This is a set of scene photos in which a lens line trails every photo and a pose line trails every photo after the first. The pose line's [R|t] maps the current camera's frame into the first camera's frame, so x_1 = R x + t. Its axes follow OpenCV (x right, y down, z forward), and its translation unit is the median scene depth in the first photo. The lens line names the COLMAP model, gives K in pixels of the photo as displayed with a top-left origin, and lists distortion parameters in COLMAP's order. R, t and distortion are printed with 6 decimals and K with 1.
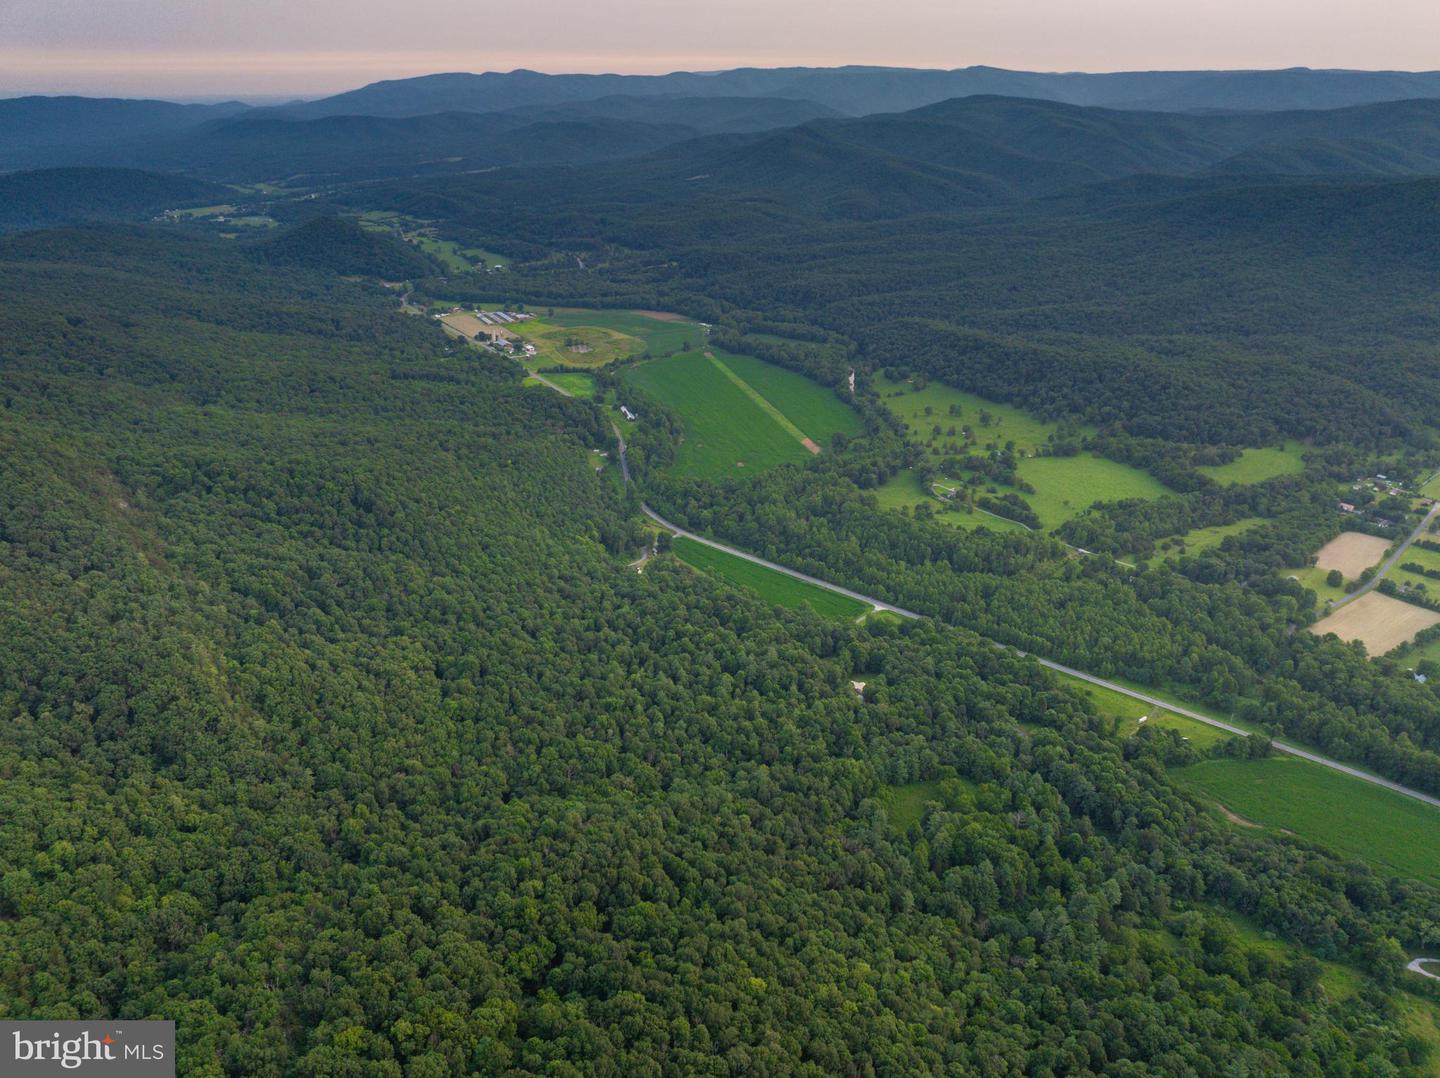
lens RADIAL K [[1007.3, 0, 726.2], [0, 1007.3, 530.8], [0, 0, 1]] dist [-0.042791, 0.006237]
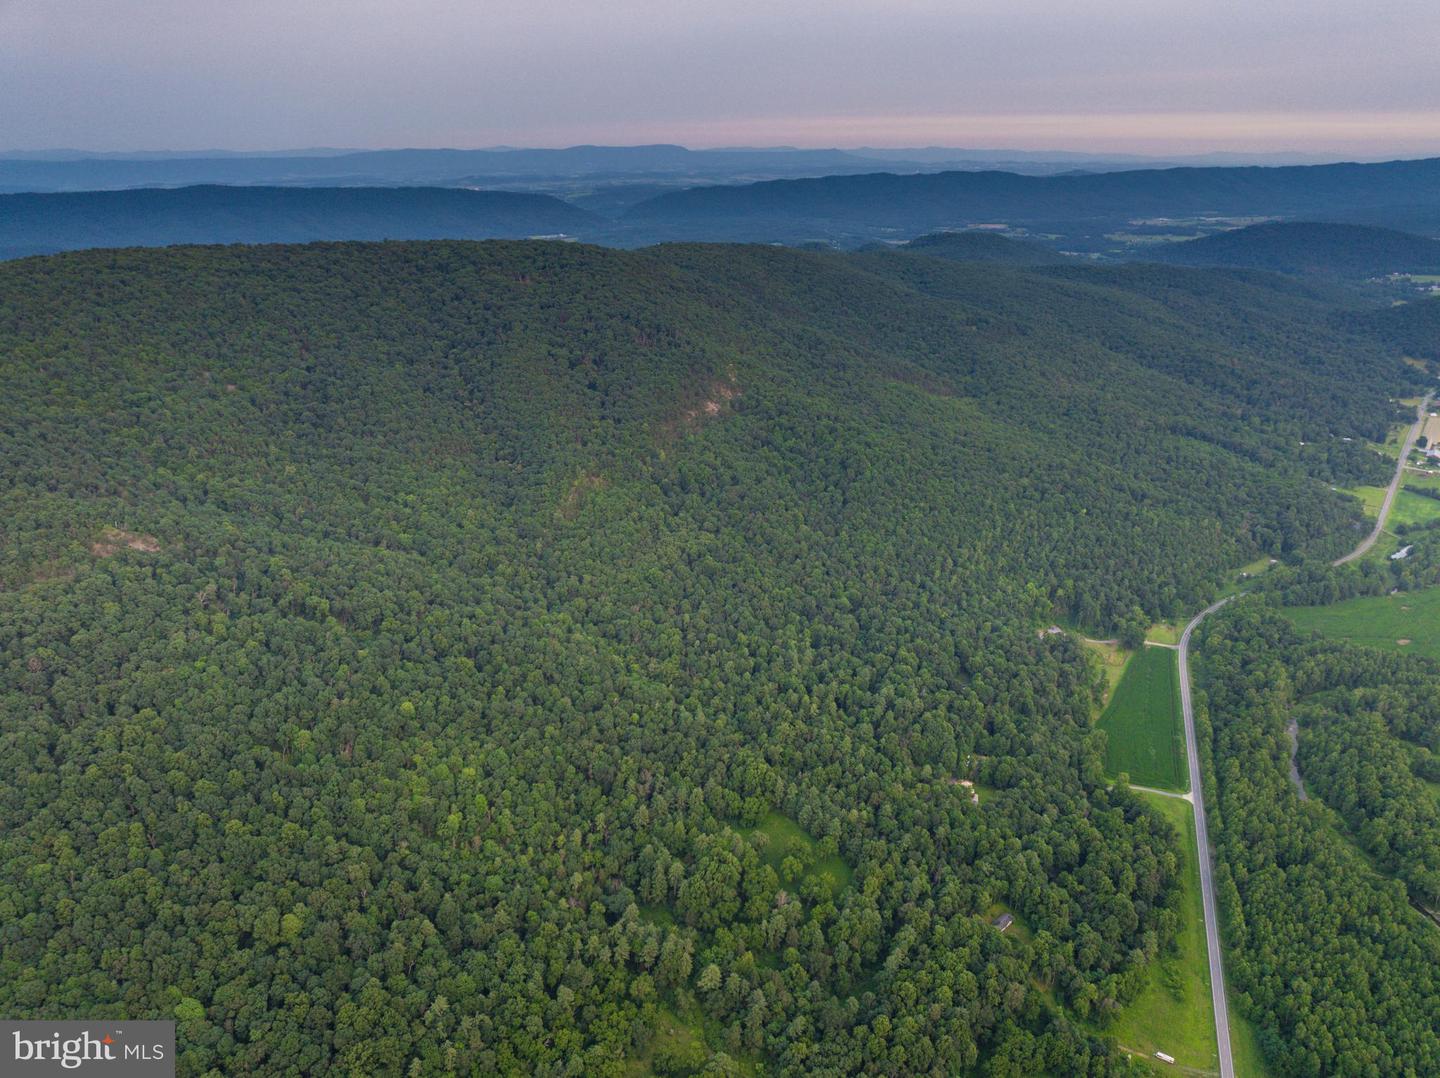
lens RADIAL K [[1007.3, 0, 726.2], [0, 1007.3, 530.8], [0, 0, 1]] dist [-0.042791, 0.006237]
pose [[0.345311, 0.334507, -0.876849, 0.383557], [-0.381618, 0.903637, 0.194442, -0.075400], [0.857396, 0.267479, 0.439690, 0.169980]]
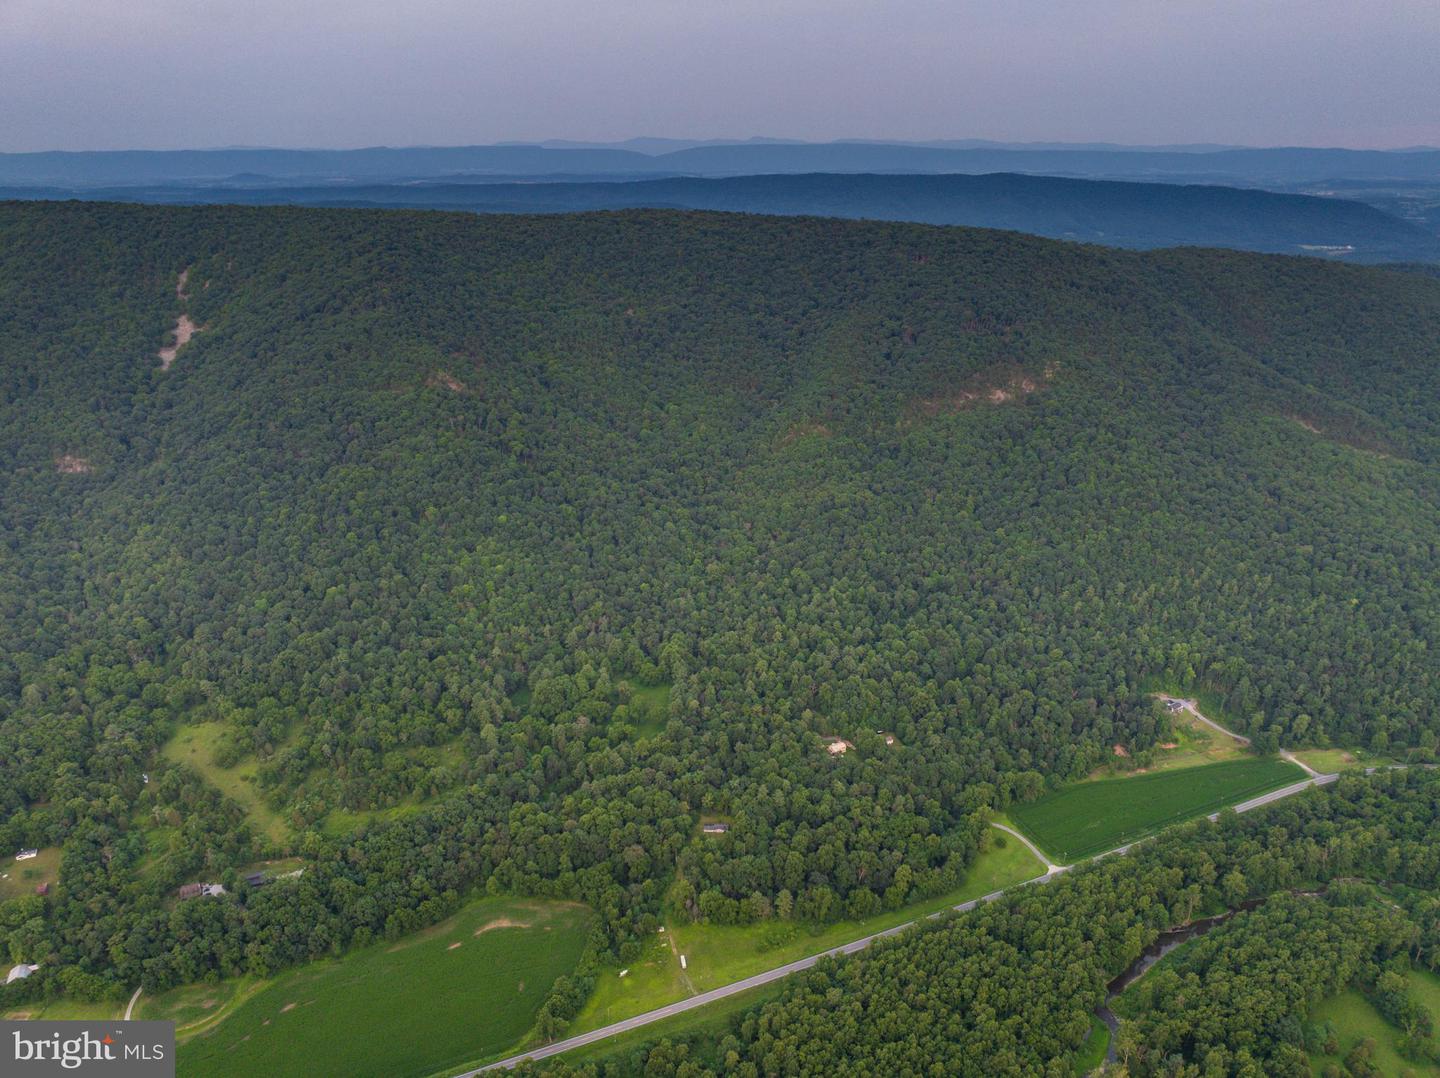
lens RADIAL K [[1007.3, 0, 726.2], [0, 1007.3, 530.8], [0, 0, 1]] dist [-0.042791, 0.006237]
pose [[-0.431374, 0.325008, -0.841597, 0.455289], [-0.369319, 0.787493, 0.493415, -0.221222], [0.823116, 0.523664, -0.219672, 0.500426]]
